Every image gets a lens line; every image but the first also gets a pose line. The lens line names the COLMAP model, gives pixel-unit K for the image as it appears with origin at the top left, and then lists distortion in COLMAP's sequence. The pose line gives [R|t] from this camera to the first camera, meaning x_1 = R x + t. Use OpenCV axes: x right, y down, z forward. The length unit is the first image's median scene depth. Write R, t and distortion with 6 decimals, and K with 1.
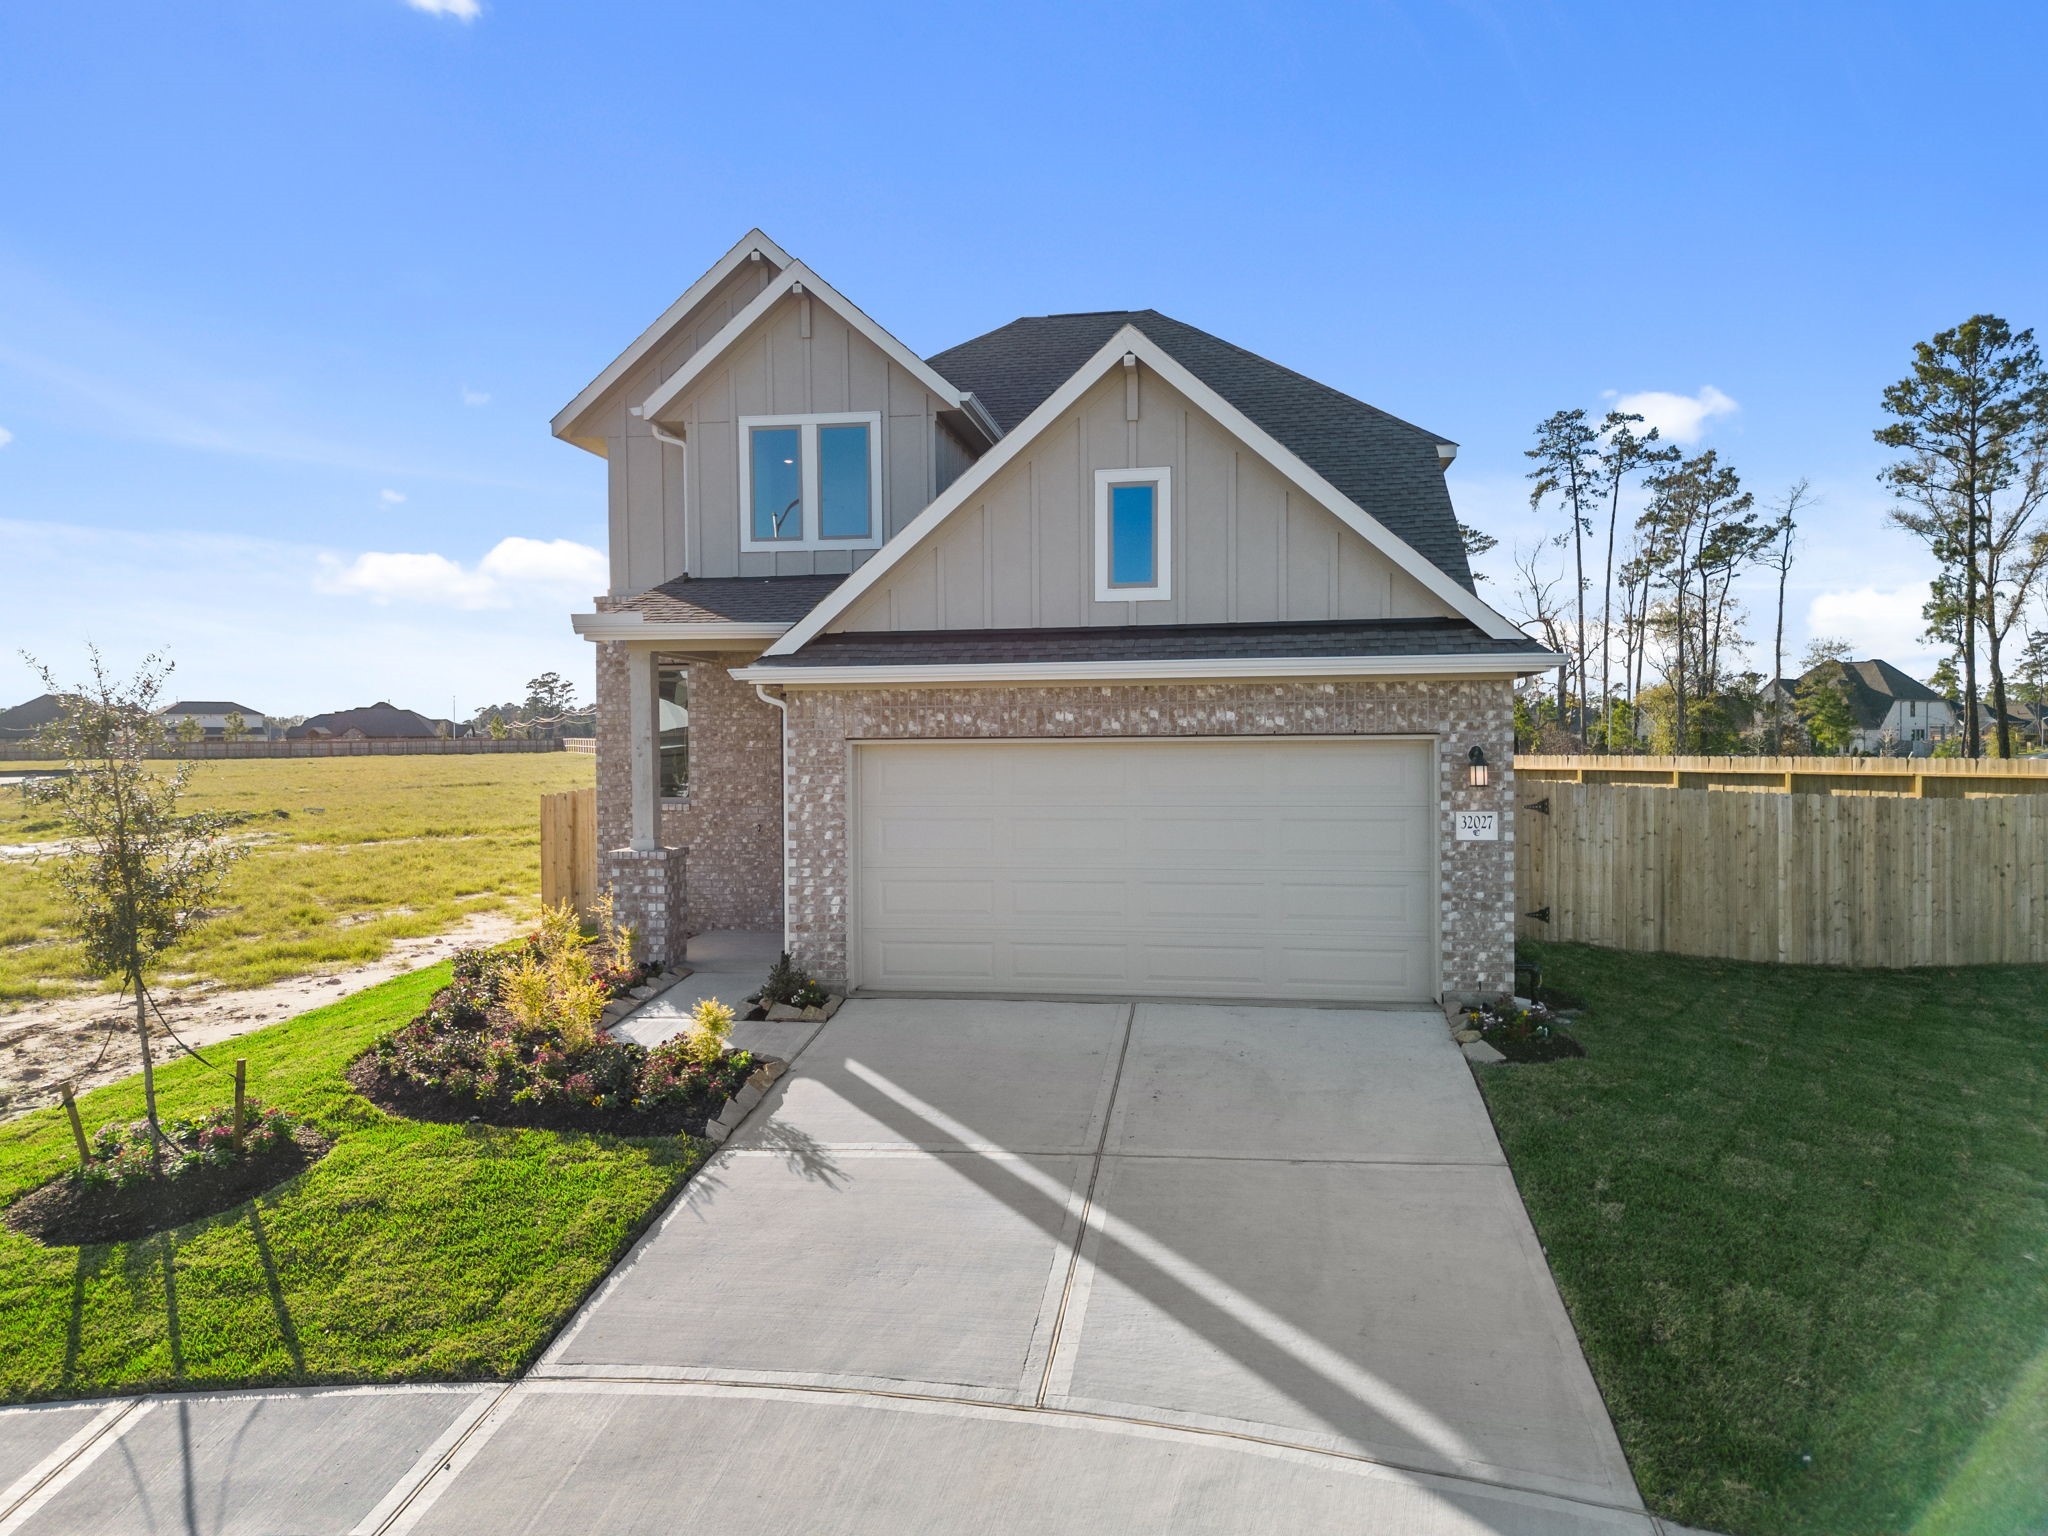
lens RADIAL K [[1513.3, 0, 1044.5], [0, 1513.3, 759.1], [0, 0, 1]] dist [0.061216, -0.055402]
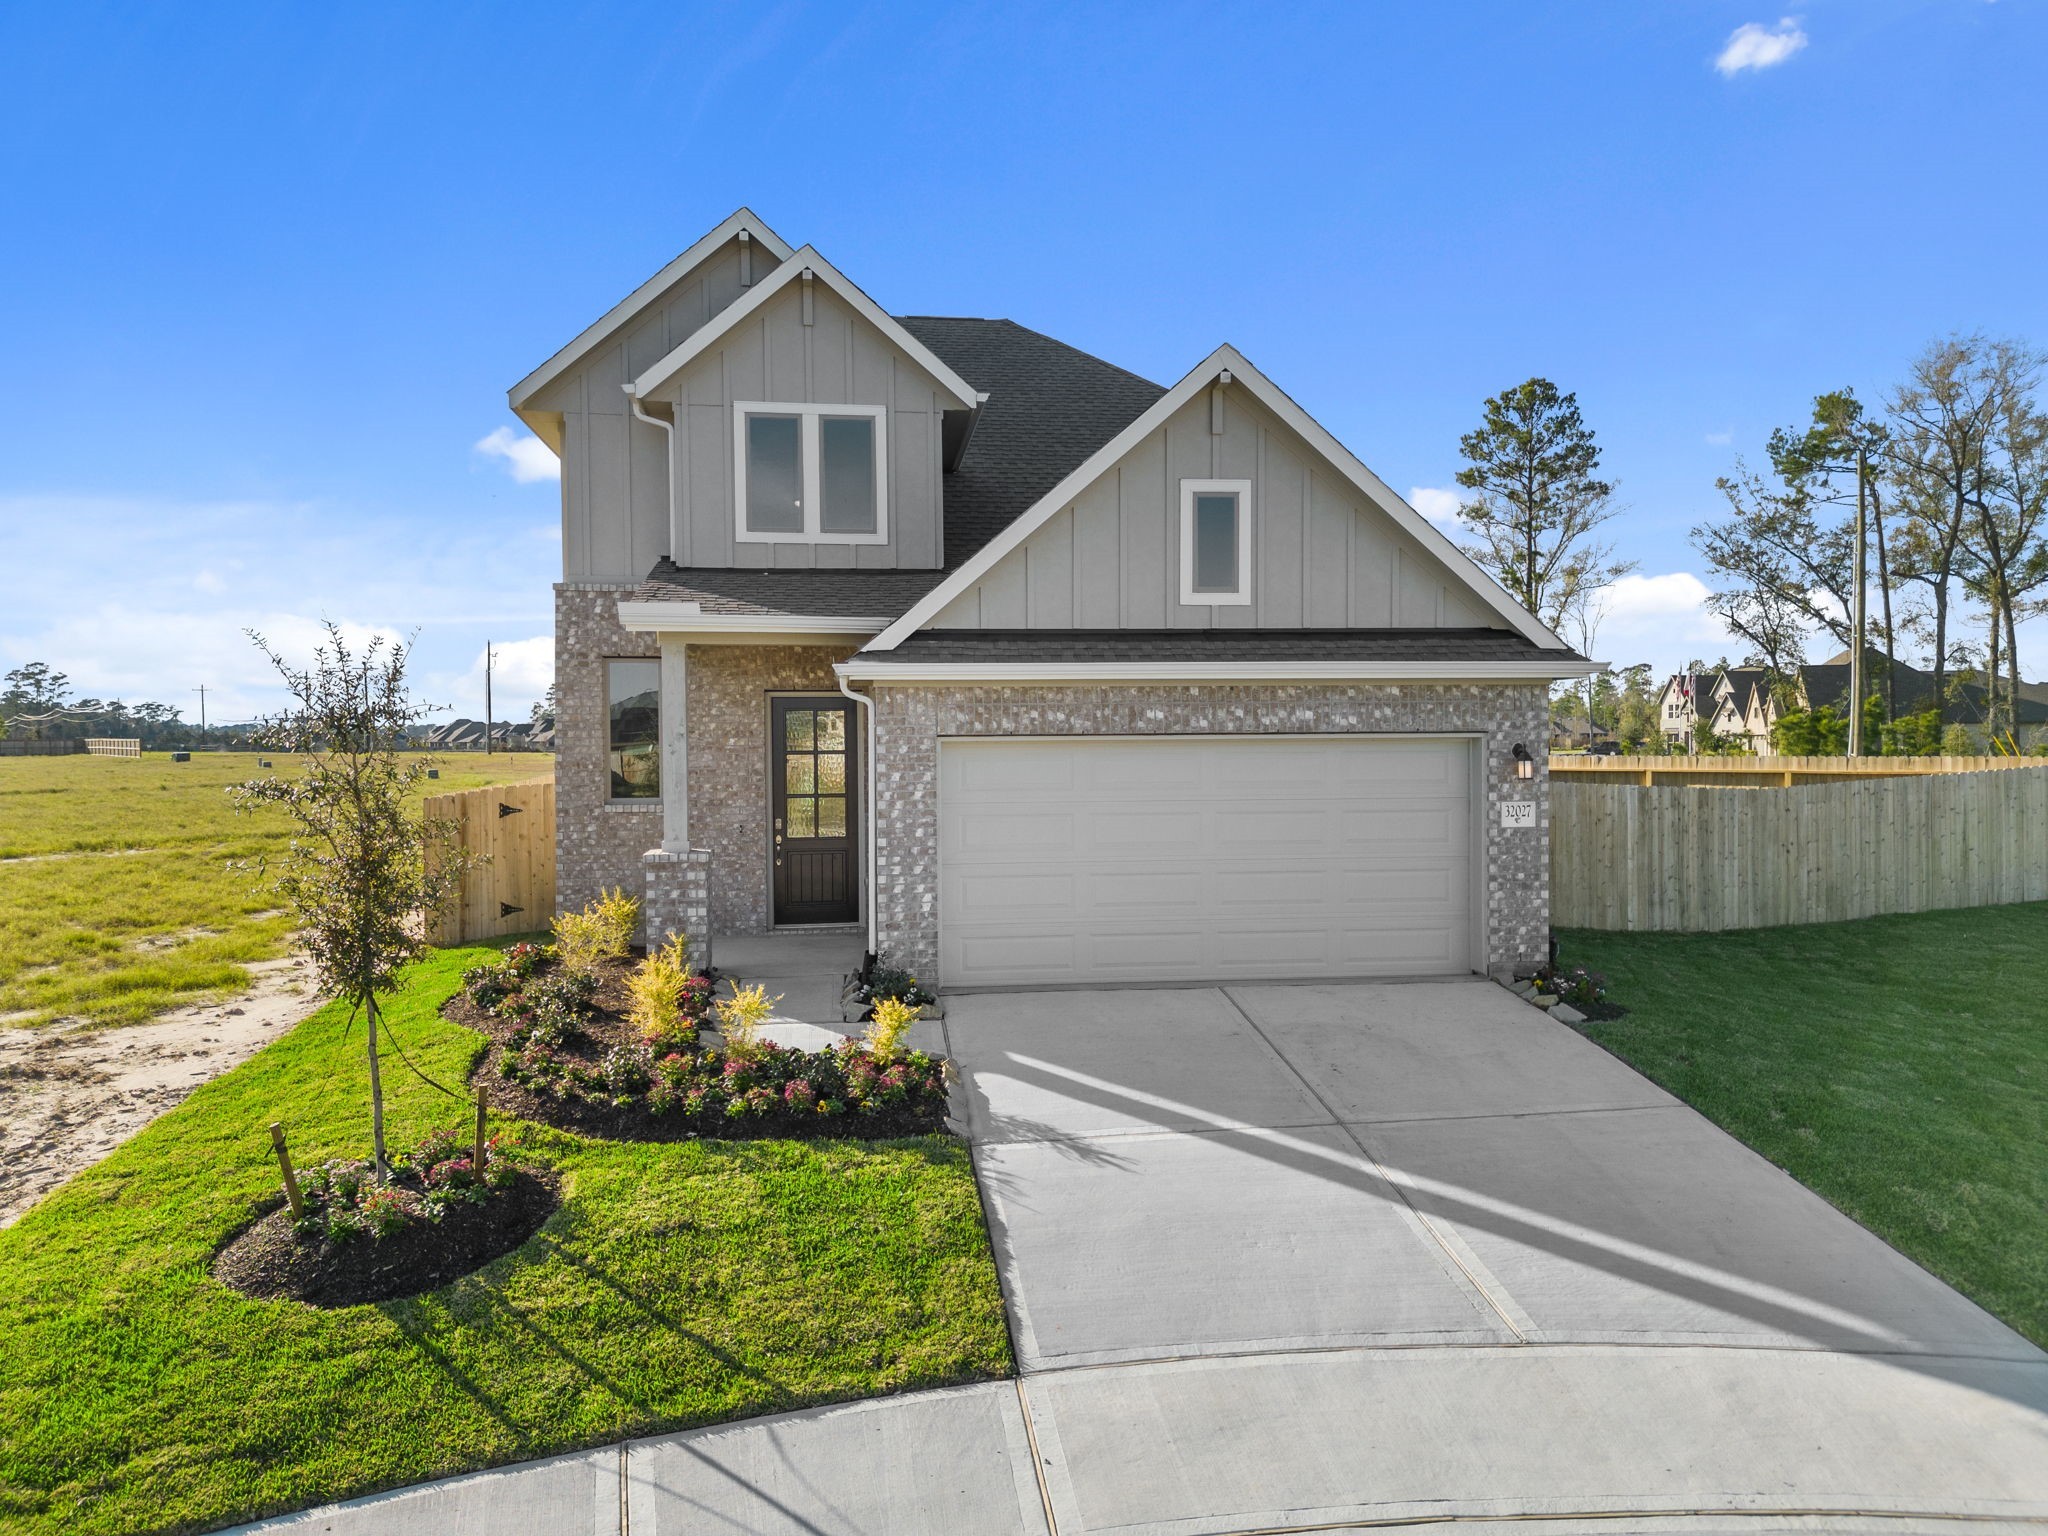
lens RADIAL K [[1513.3, 0, 1019.7], [0, 1513.3, 762.9], [0, 0, 1]] dist [0.061216, -0.055402]
pose [[0.955362, -0.002557, 0.295426, -0.389303], [0.002454, 0.999997, 0.000719, 0.004194], [-0.295427, 0.000038, 0.955365, 0.033685]]
